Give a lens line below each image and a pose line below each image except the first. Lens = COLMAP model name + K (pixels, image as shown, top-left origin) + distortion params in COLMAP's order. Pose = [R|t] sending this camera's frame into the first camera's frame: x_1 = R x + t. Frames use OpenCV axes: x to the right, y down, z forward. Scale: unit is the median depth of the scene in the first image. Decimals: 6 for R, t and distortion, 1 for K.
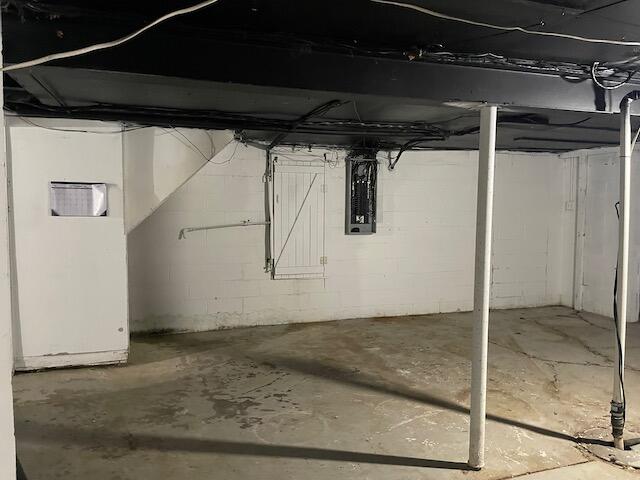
lens RADIAL K [[478.4, 0, 313.4], [0, 478.4, 240.0], [0, 0, 1]] dist [0.047332, -0.078690]
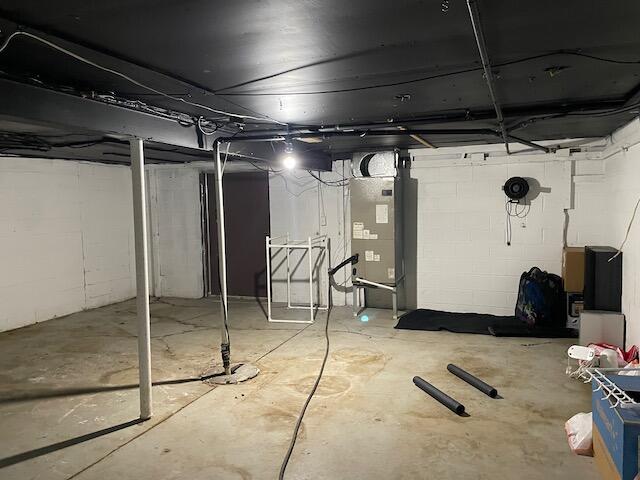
lens RADIAL K [[478.4, 0, 320.0], [0, 478.4, 238.7], [0, 0, 1]] dist [0.047332, -0.078690]
pose [[0.614186, -0.068923, 0.786146, -0.324925], [0.076936, 0.996663, 0.027273, -0.004563], [-0.785402, 0.043732, 0.617439, -0.161746]]
